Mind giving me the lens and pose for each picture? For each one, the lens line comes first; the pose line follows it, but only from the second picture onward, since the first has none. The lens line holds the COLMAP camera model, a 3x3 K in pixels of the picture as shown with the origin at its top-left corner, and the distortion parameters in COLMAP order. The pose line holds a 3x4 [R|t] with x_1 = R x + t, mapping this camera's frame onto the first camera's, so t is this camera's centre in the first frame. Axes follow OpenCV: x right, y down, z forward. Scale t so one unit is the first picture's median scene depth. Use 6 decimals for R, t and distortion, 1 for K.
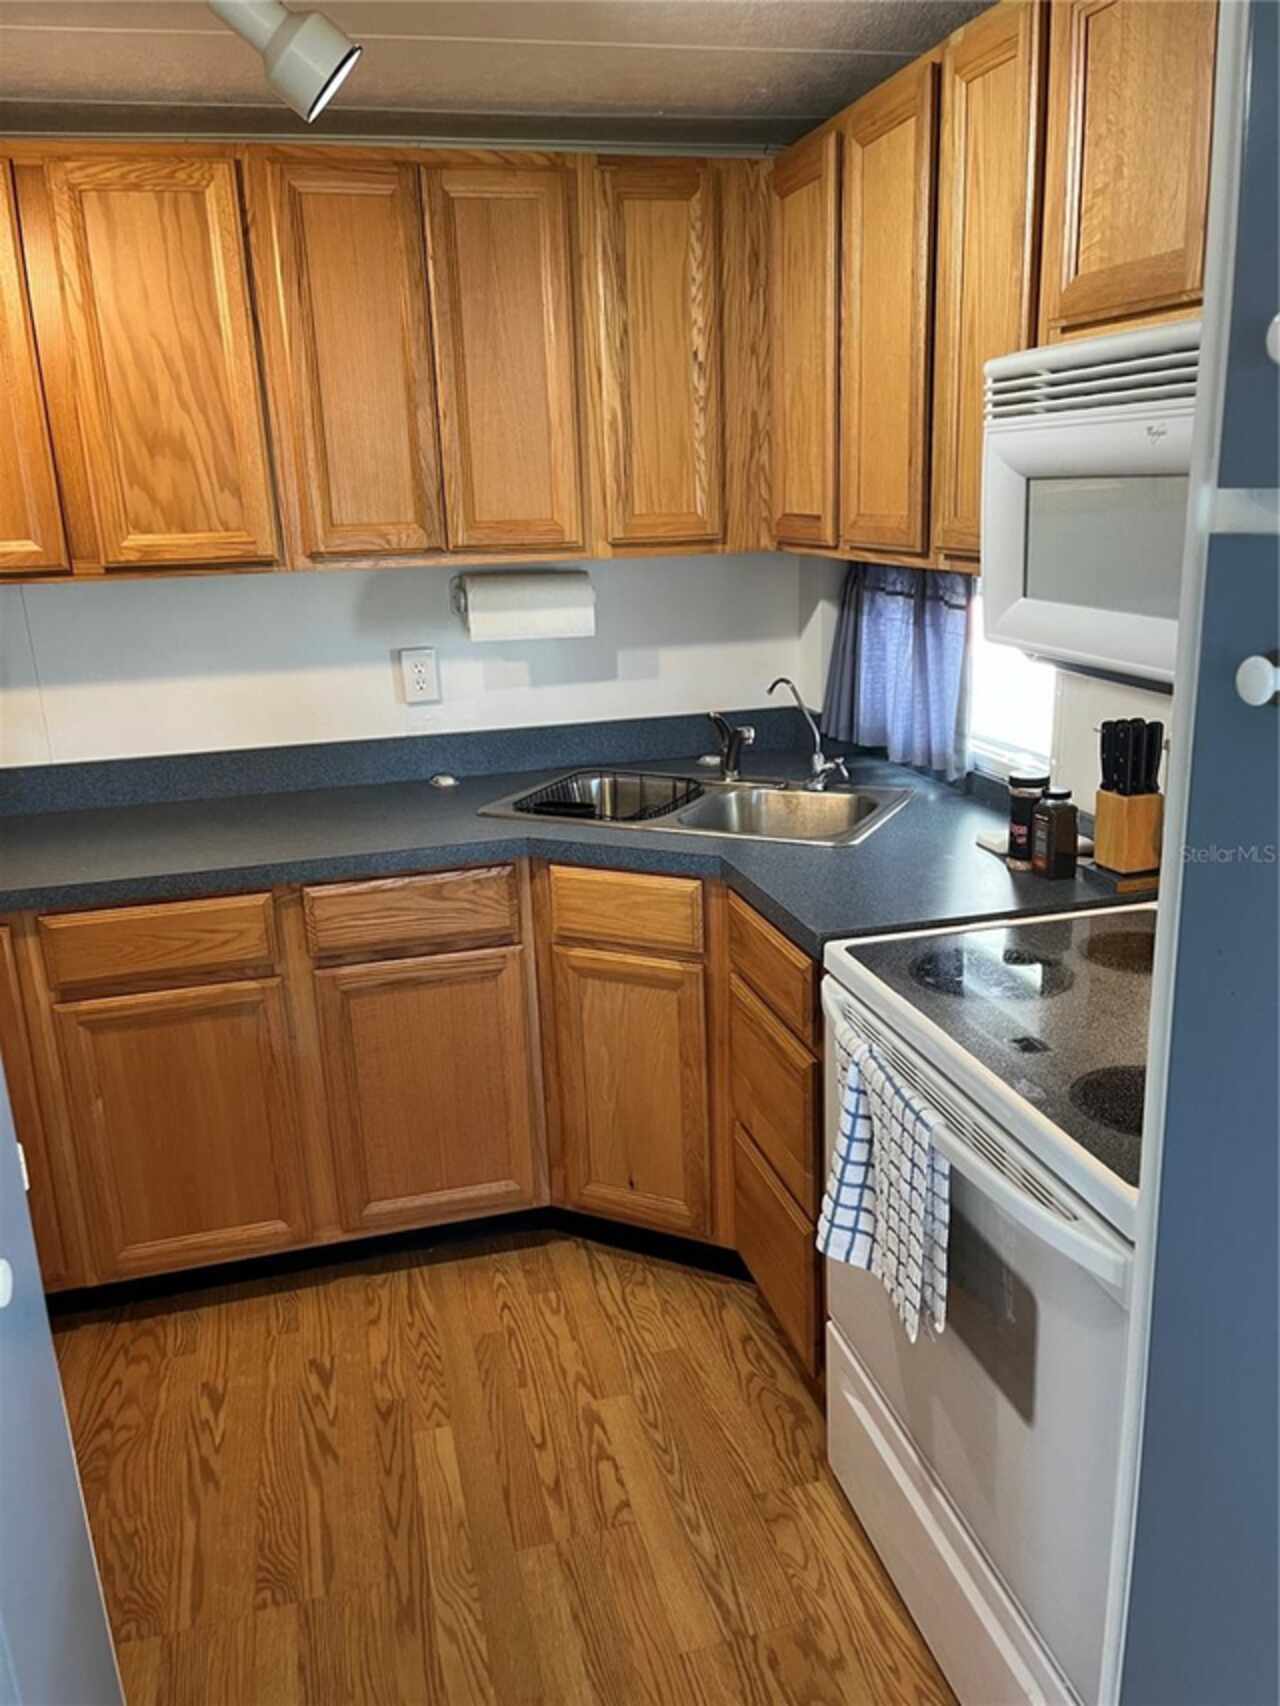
lens RADIAL K [[1287.4, 0, 662.7], [0, 1287.4, 846.3], [0, 0, 1]] dist [0.059319, -0.087074]
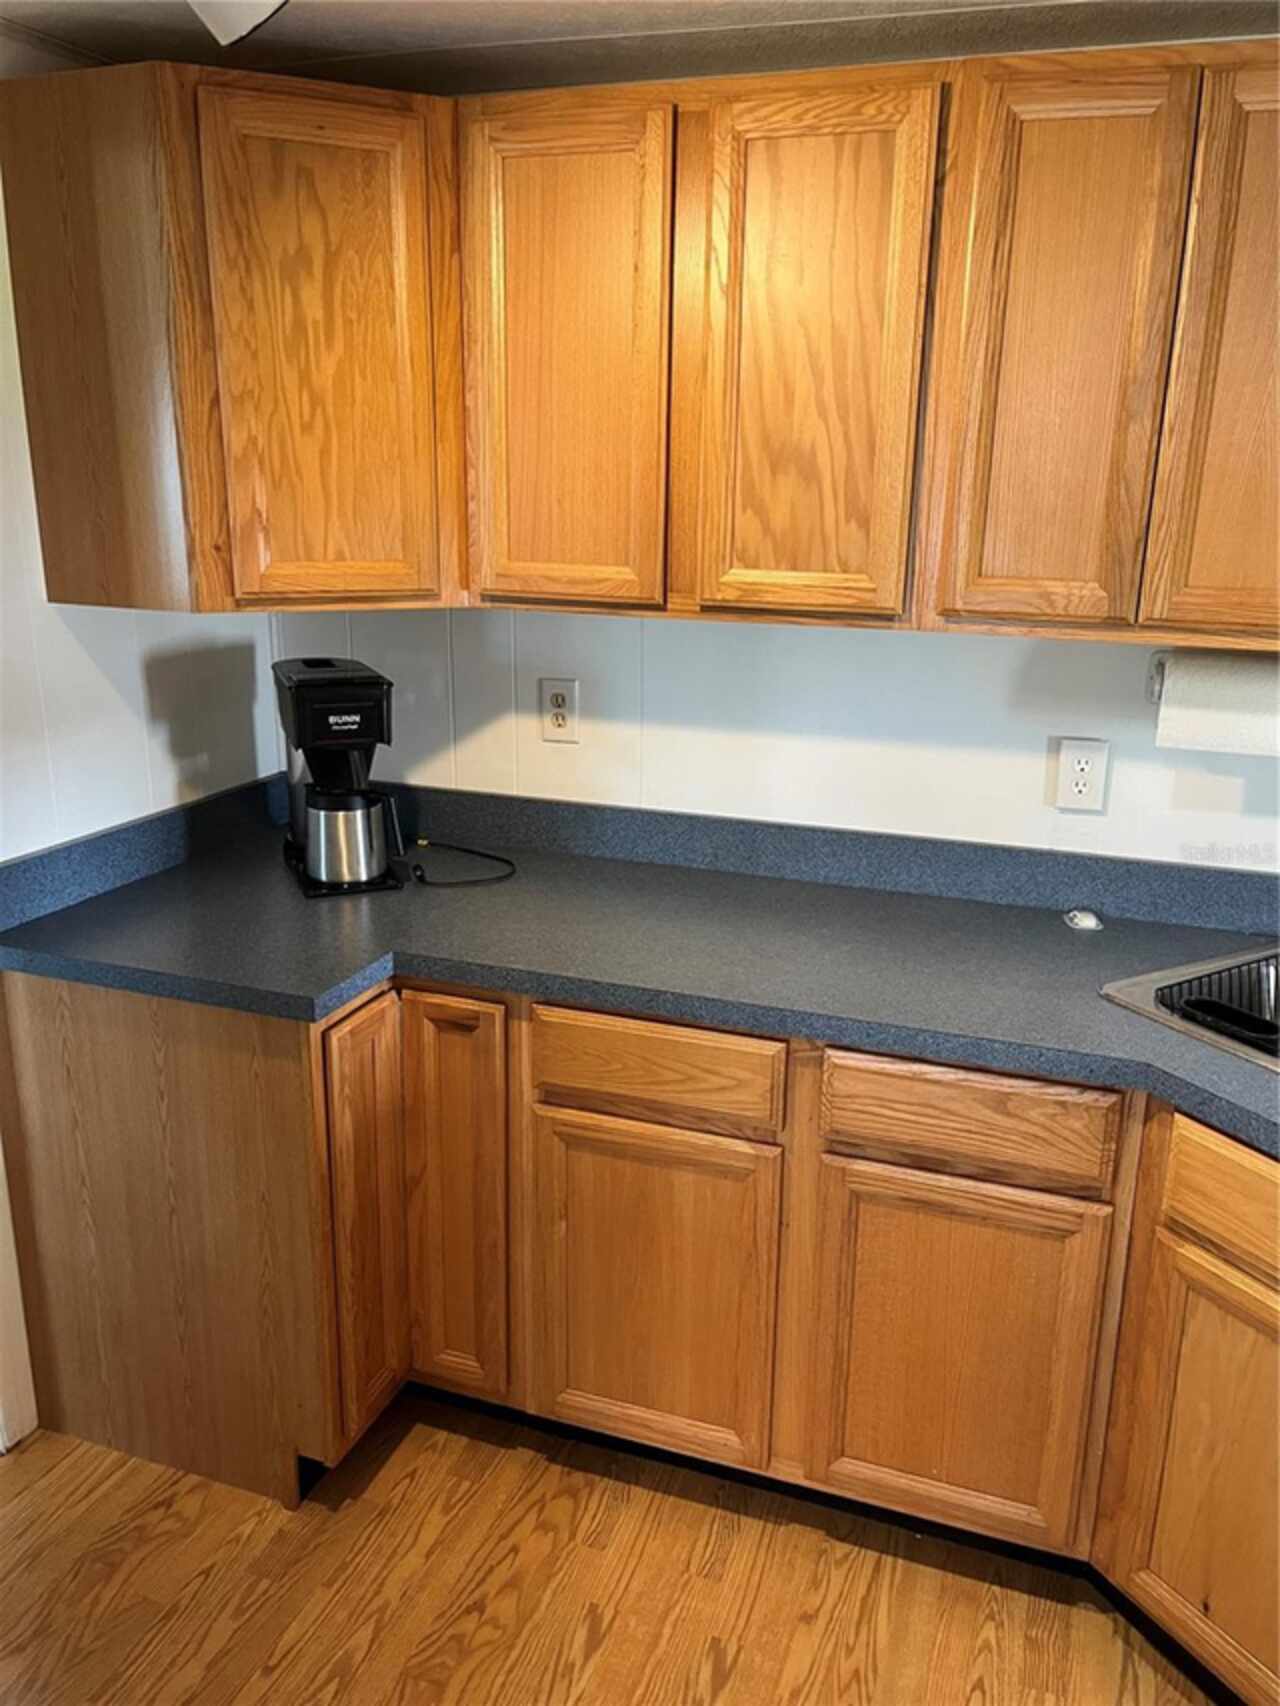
lens RADIAL K [[1287.4, 0, 662.7], [0, 1287.4, 846.3], [0, 0, 1]] dist [0.059319, -0.087074]
pose [[0.824194, 0.201349, -0.529304, 0.020207], [-0.199207, 0.978004, 0.061846, -0.109074], [0.530114, 0.054468, 0.846175, 0.293548]]
